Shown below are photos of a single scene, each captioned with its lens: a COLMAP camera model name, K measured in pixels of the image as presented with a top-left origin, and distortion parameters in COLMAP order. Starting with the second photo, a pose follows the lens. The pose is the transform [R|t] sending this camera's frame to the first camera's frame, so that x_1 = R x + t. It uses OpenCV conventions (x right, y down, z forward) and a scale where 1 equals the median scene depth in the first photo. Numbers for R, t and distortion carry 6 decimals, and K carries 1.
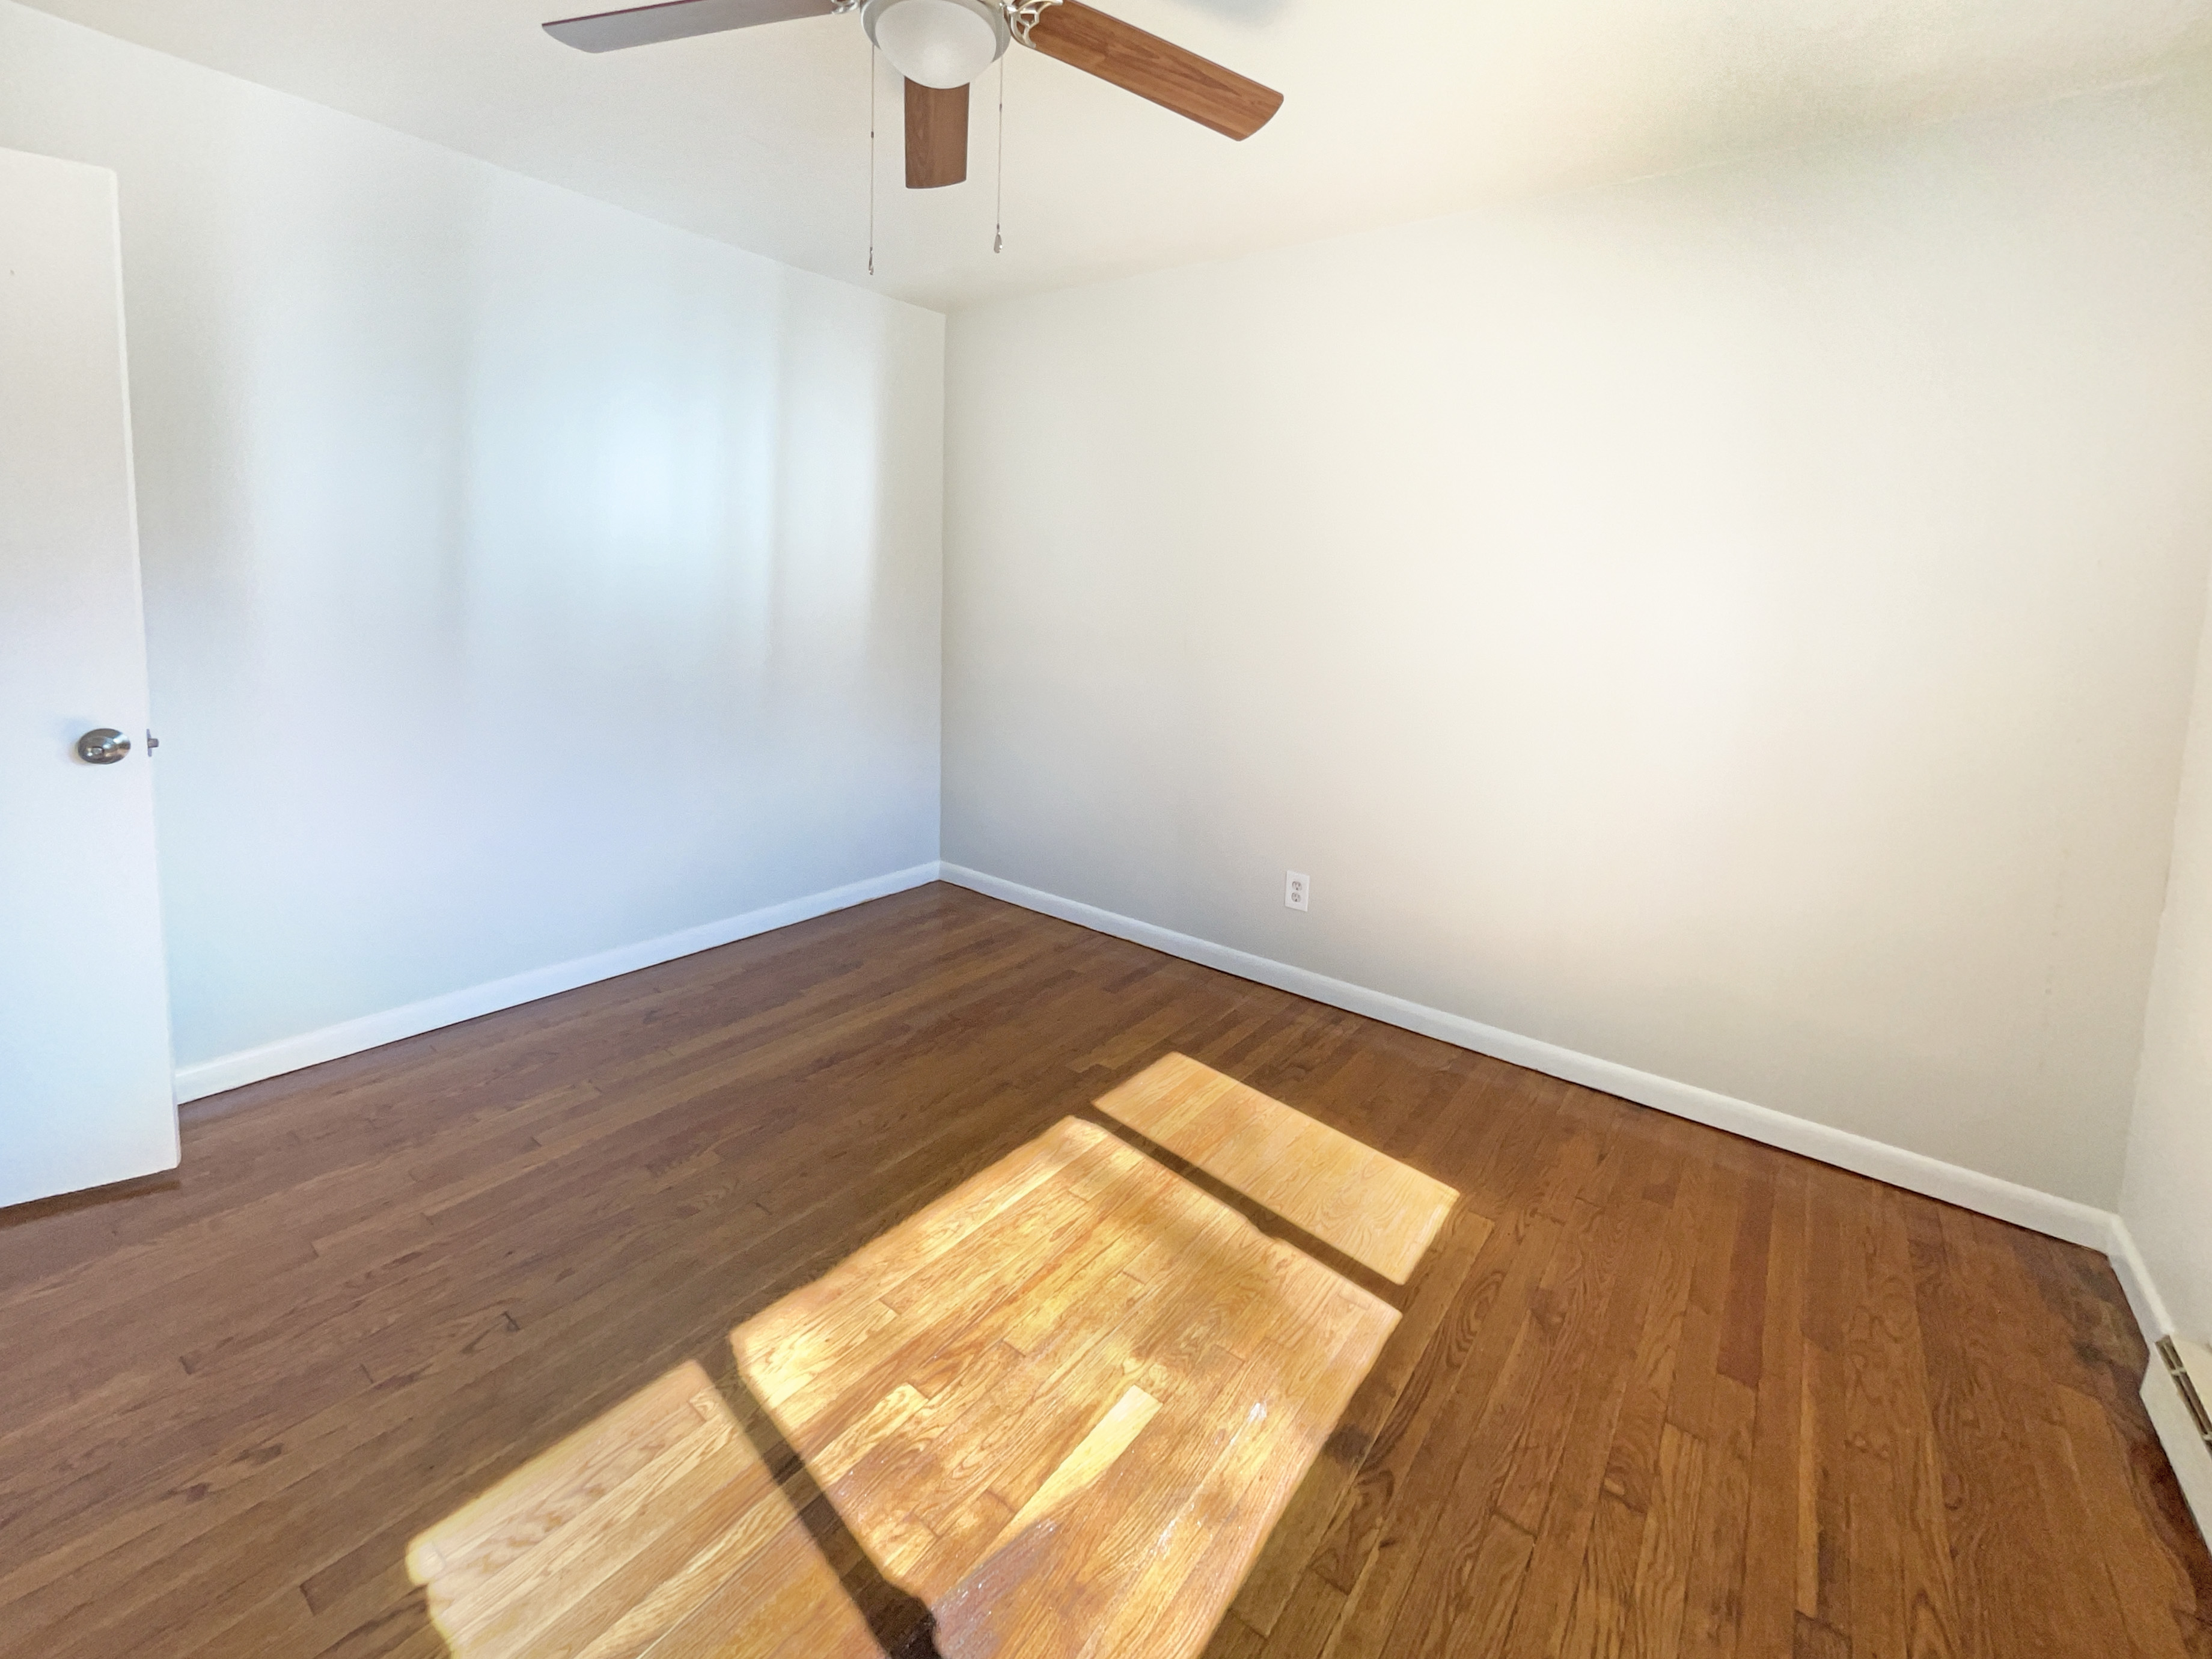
lens RADIAL K [[897.9, 0, 1099.3], [0, 897.9, 835.2], [0, 0, 1]] dist [-0.000401, 0.000011]
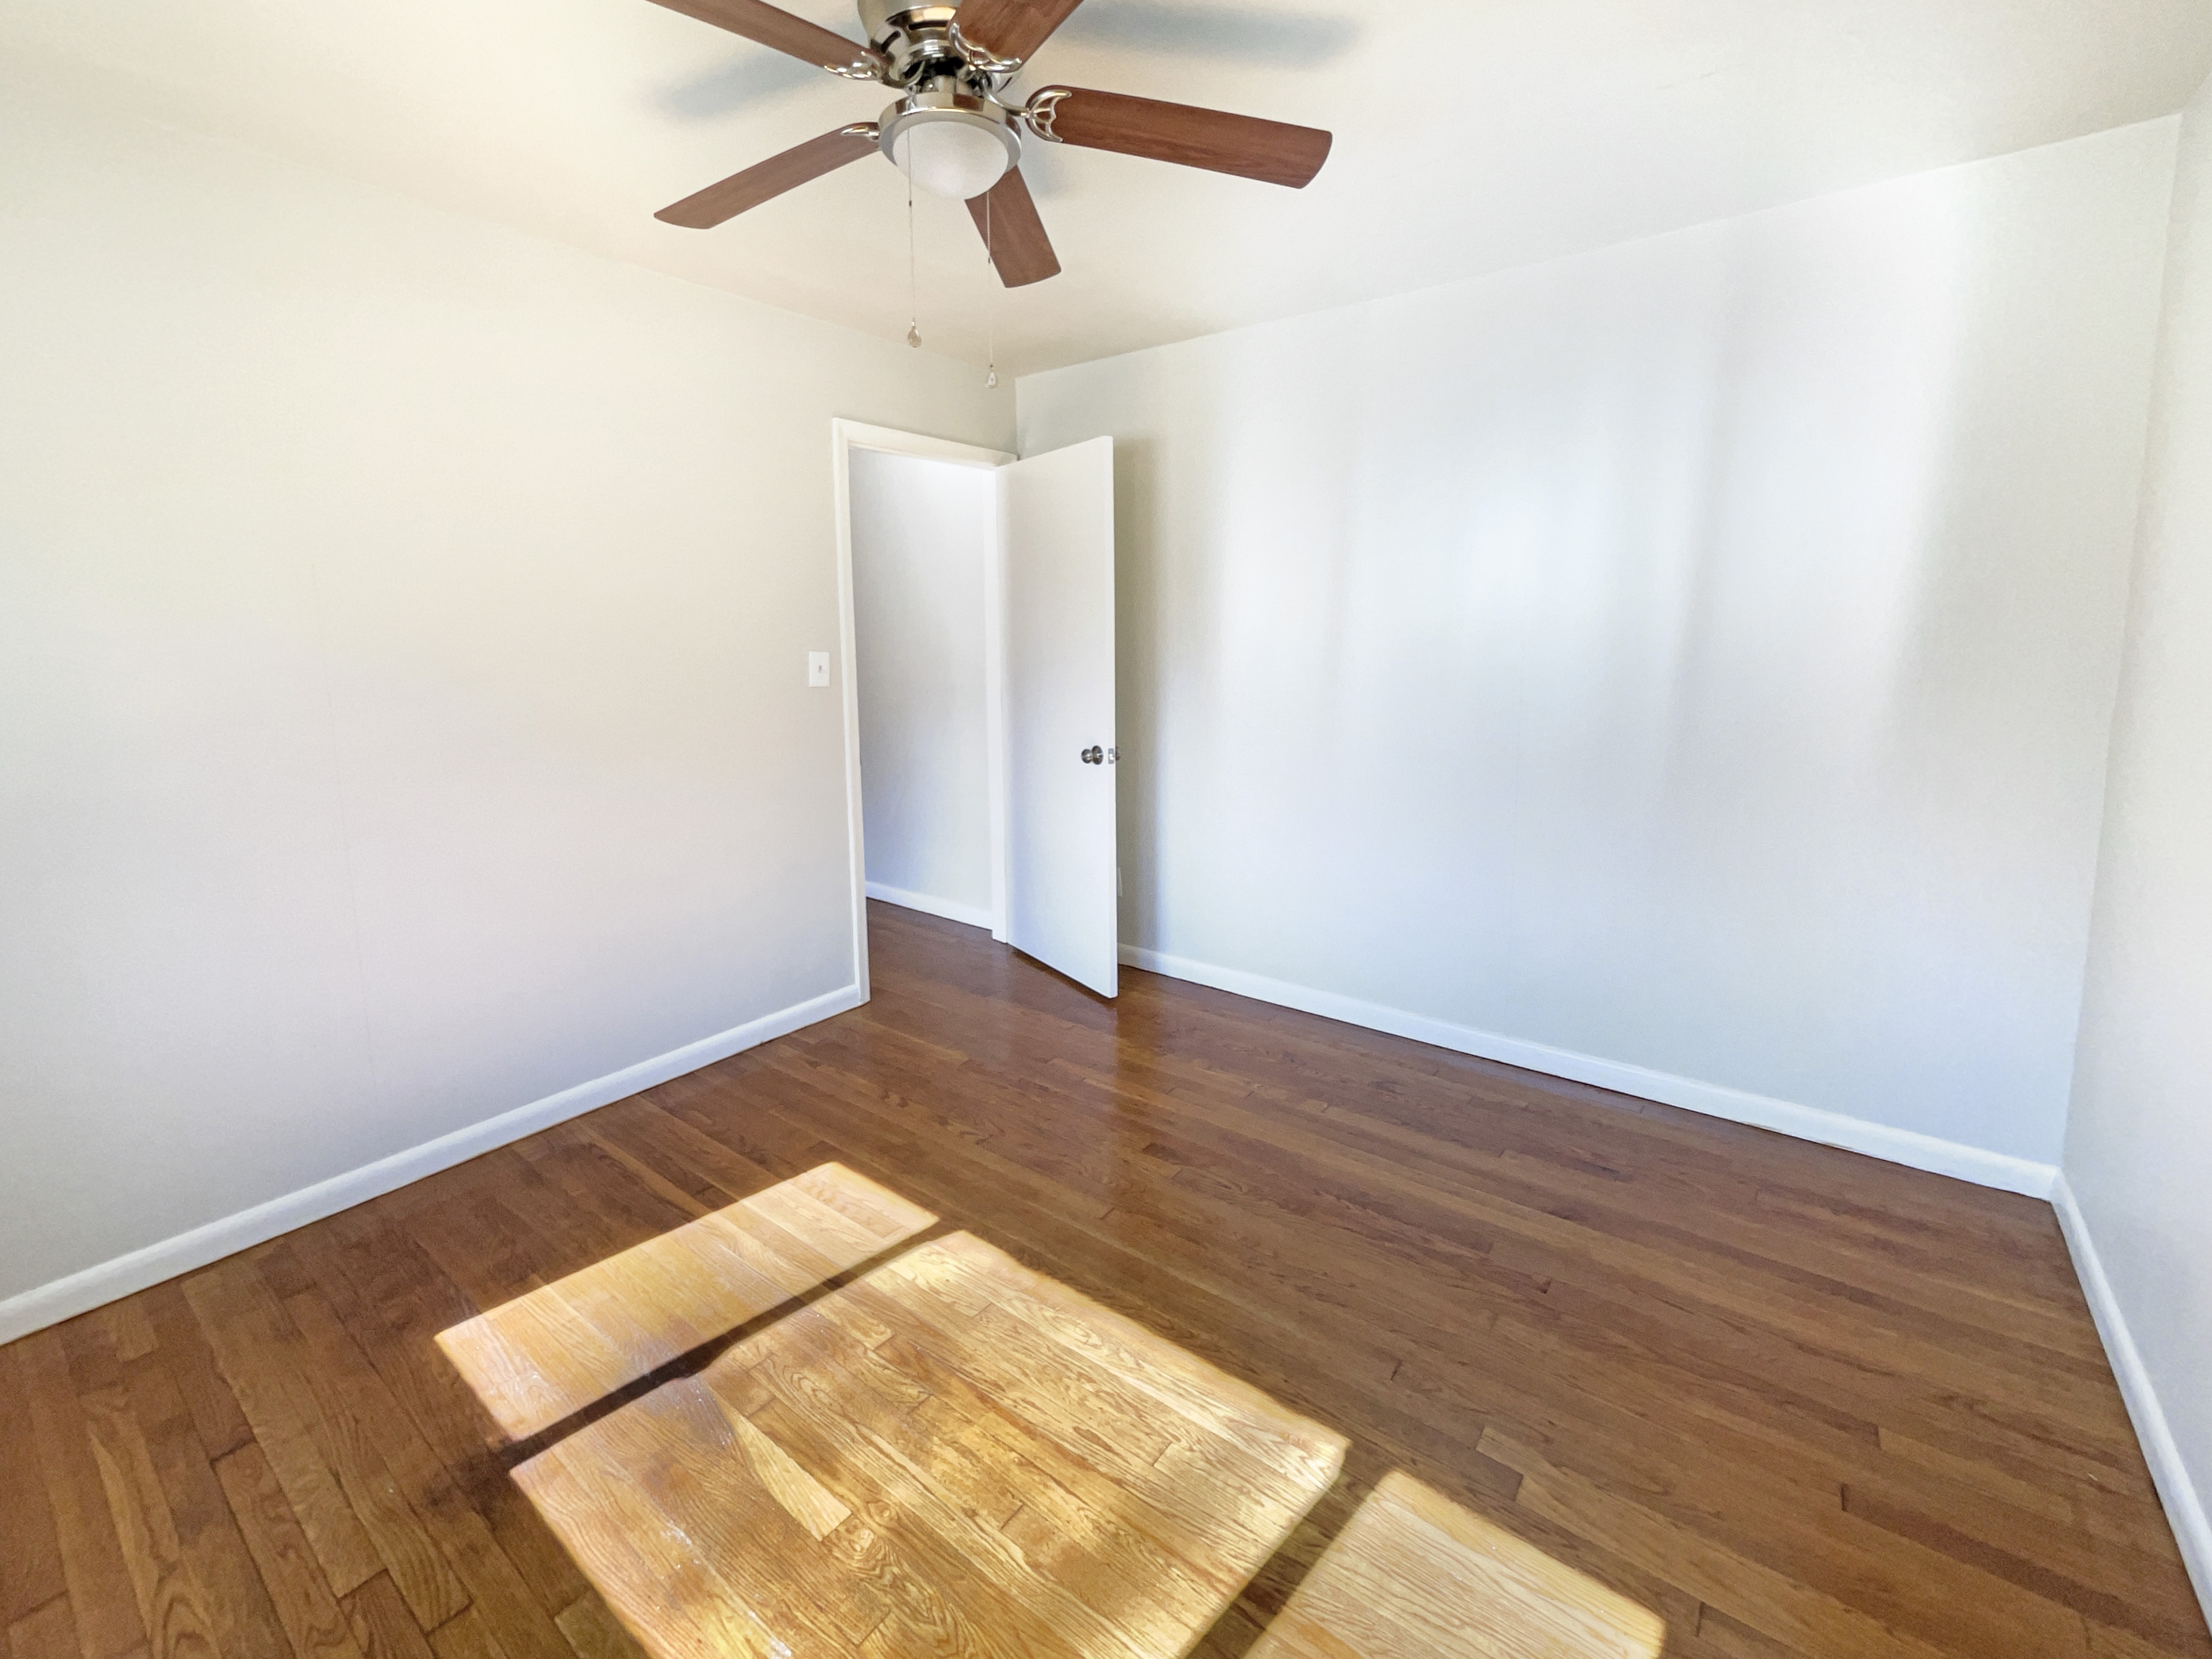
lens RADIAL K [[948.7, 0, 1102.2], [0, 948.7, 780.3], [0, 0, 1]] dist [-0.000436, 0.000355]
pose [[0.010727, 0.116860, -0.993091, 0.905671], [-0.256993, 0.960109, 0.110203, -0.284337], [0.966354, 0.254035, 0.040331, 0.991768]]
